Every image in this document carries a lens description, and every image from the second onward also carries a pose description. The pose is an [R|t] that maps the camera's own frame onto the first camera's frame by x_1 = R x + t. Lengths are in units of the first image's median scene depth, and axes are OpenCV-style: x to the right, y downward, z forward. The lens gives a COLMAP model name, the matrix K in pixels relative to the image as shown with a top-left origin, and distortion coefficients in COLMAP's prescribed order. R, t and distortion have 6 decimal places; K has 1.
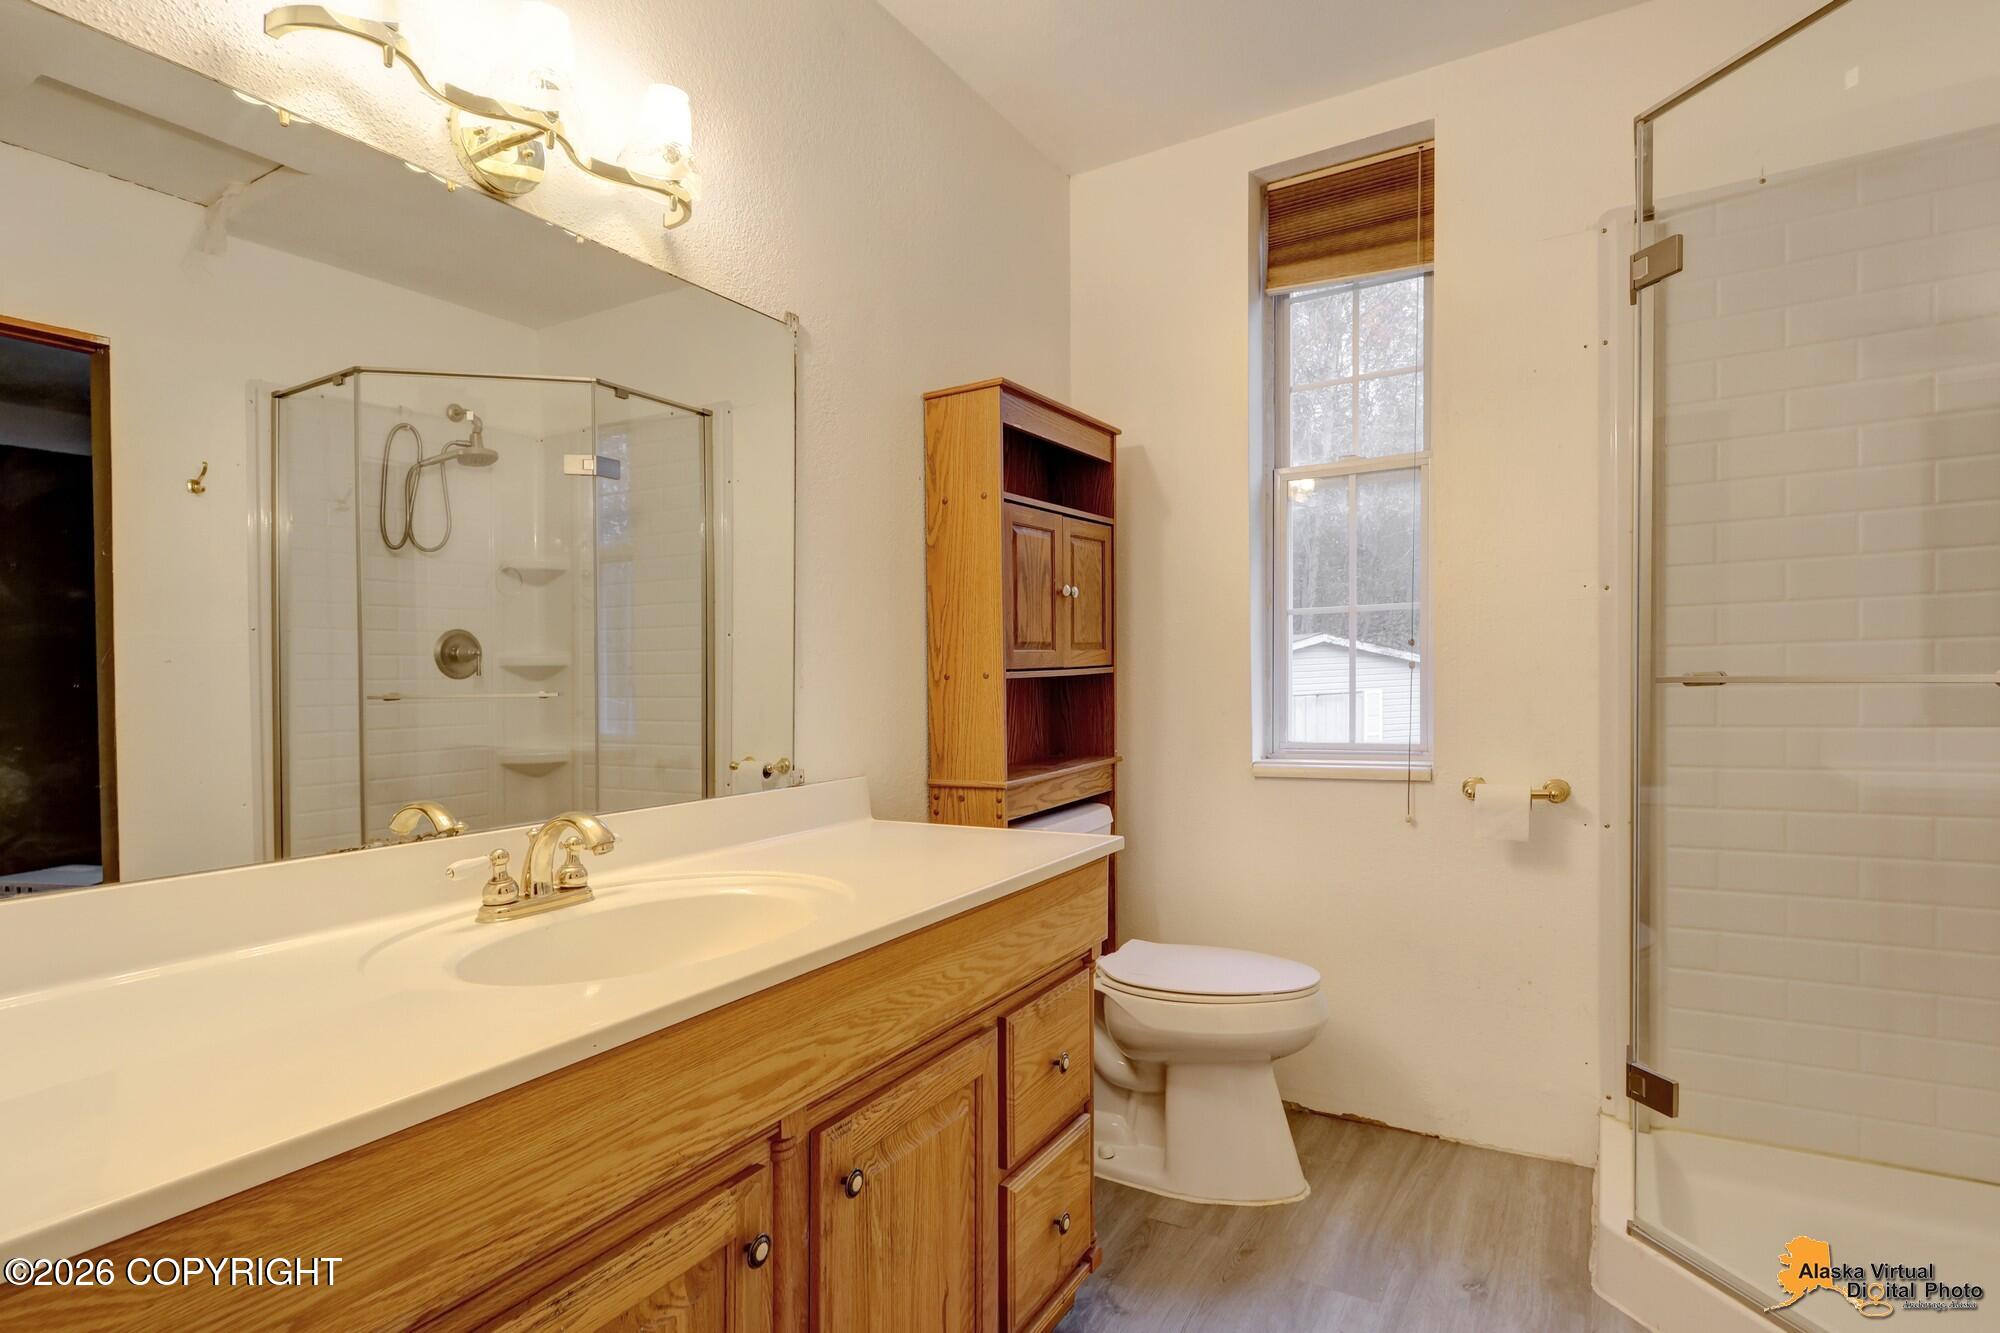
lens RADIAL K [[959.4, 0, 995.2], [0, 959.4, 699.1], [0, 0, 1]] dist [0.003390, -0.000403]
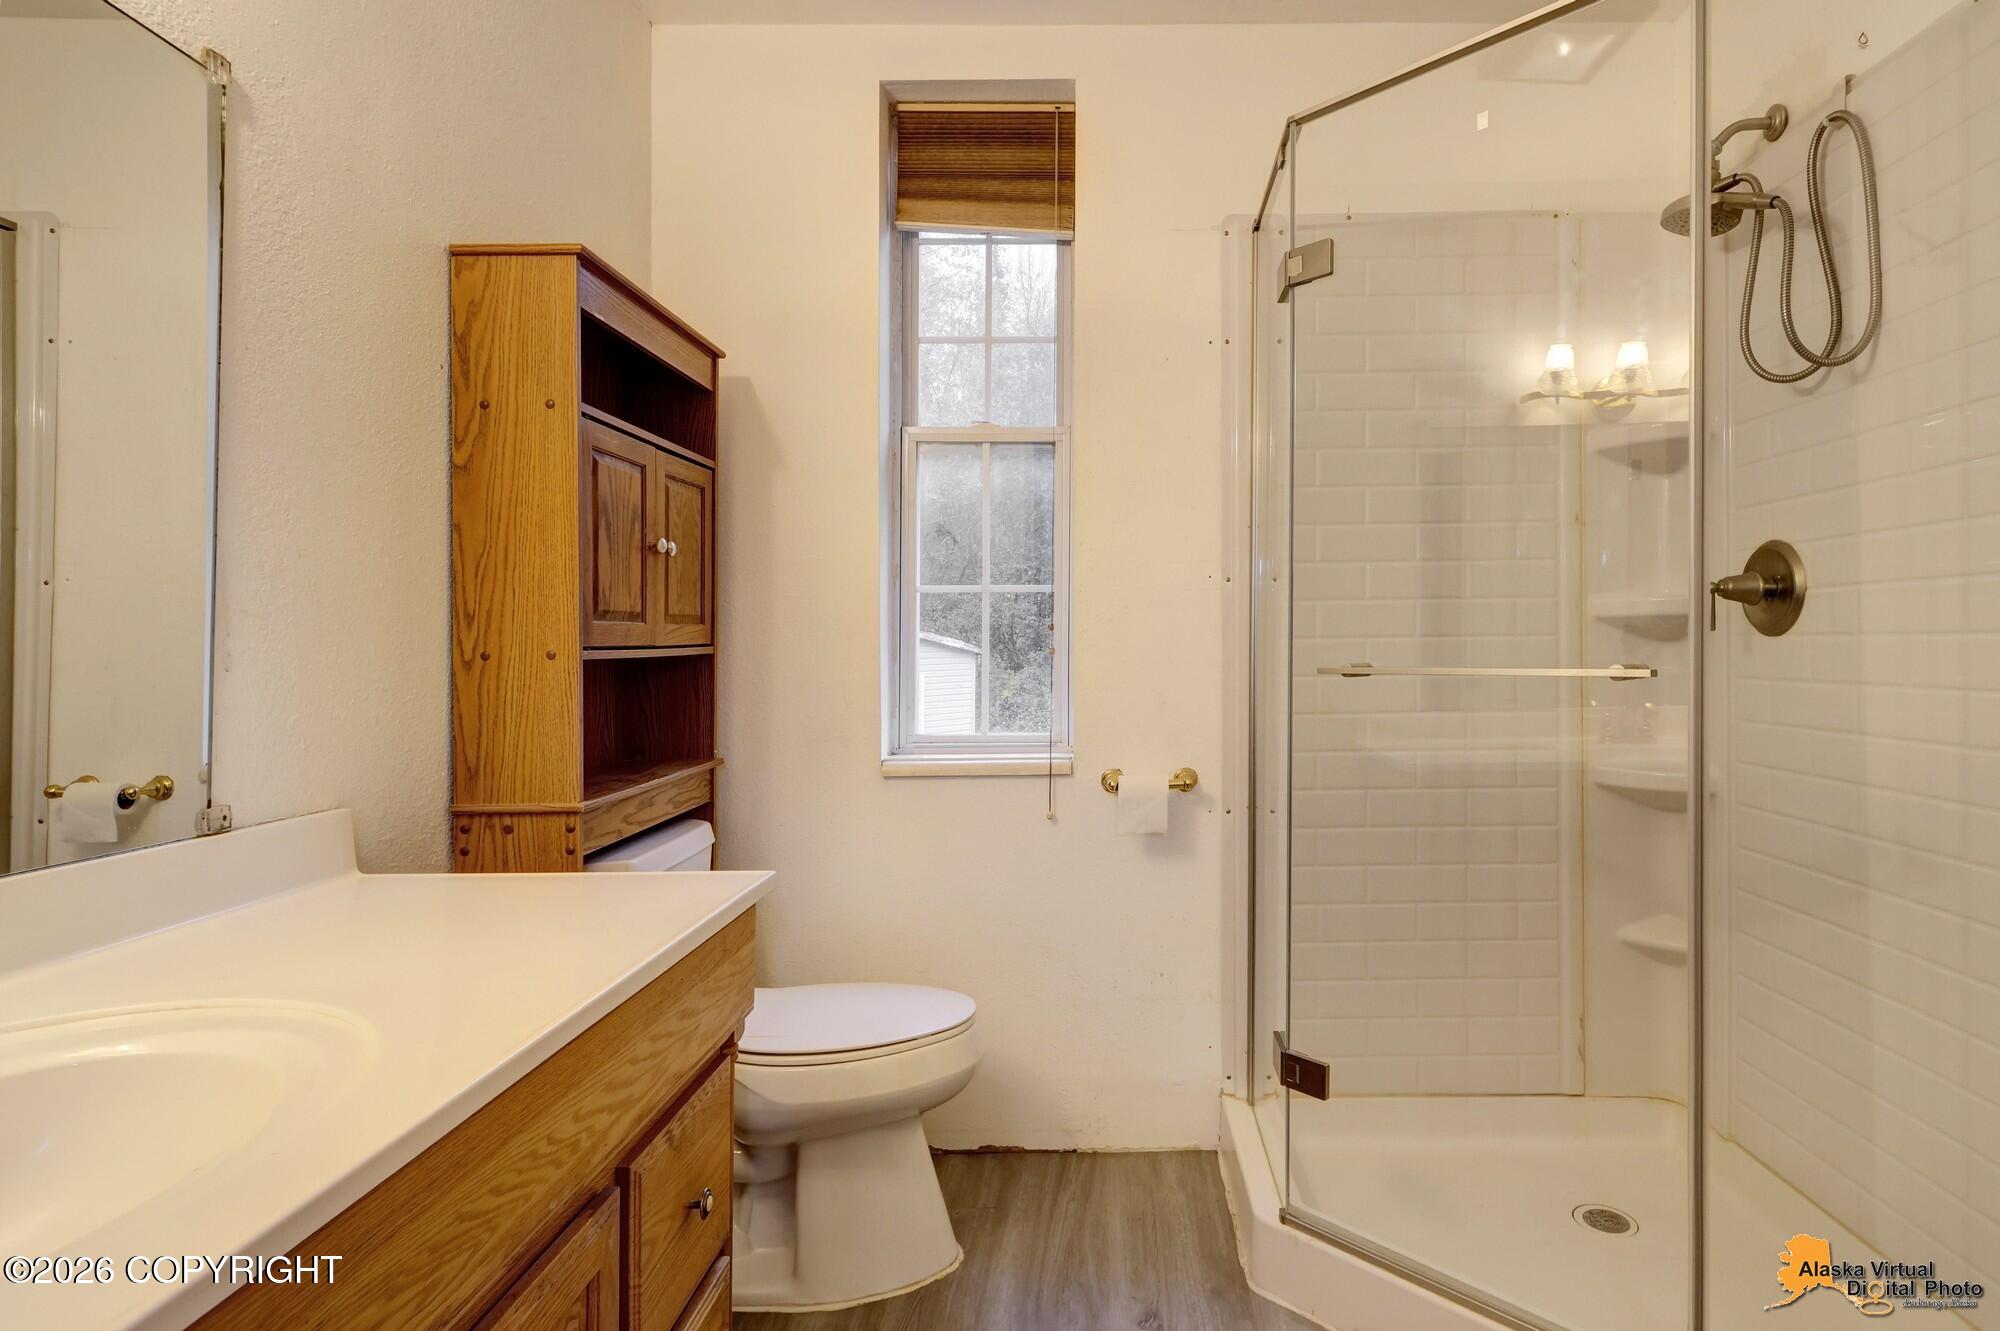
lens RADIAL K [[950.8, 0, 997.3], [0, 950.8, 668.6], [0, 0, 1]] dist [0.011352, -0.007499]
pose [[0.864248, 0.008503, 0.502995, -0.079559], [-0.001941, 0.999906, -0.013569, -0.005529], [-0.503063, 0.010751, 0.864183, 0.219883]]
